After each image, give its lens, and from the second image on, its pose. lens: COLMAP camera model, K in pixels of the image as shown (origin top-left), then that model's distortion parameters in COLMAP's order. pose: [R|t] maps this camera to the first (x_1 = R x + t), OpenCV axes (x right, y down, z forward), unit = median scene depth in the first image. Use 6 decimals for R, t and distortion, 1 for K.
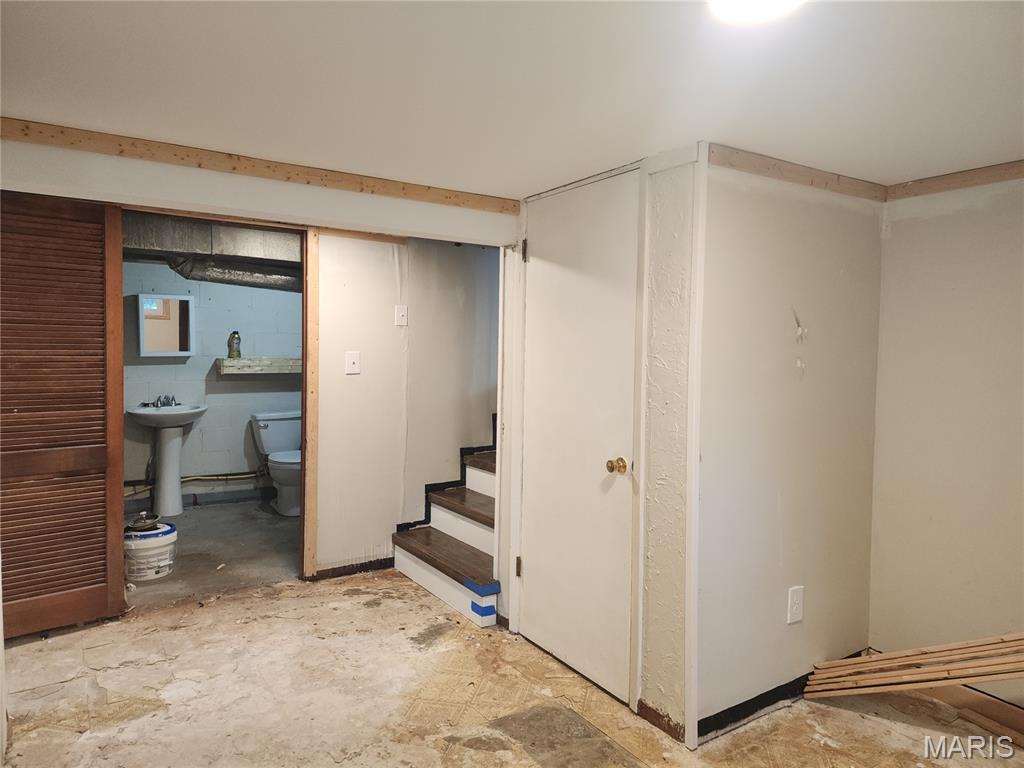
lens RADIAL K [[674.3, 0, 512.2], [0, 674.3, 381.0], [0, 0, 1]] dist [0.081795, -0.076518]
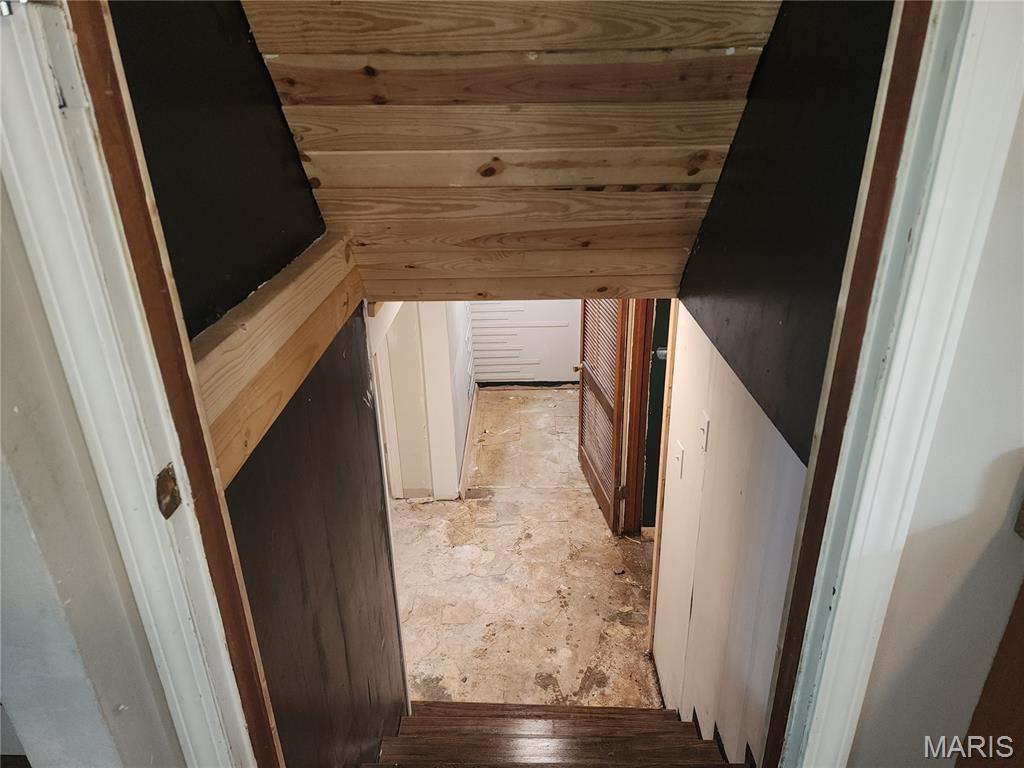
lens RADIAL K [[674.3, 0, 506.3], [0, 674.3, 389.9], [0, 0, 1]] dist [0.081795, -0.076518]
pose [[-0.553947, 0.348064, -0.756303, 0.410997], [-0.025874, 0.900779, 0.433506, -0.451164], [0.832150, 0.259708, -0.489978, 1.428566]]
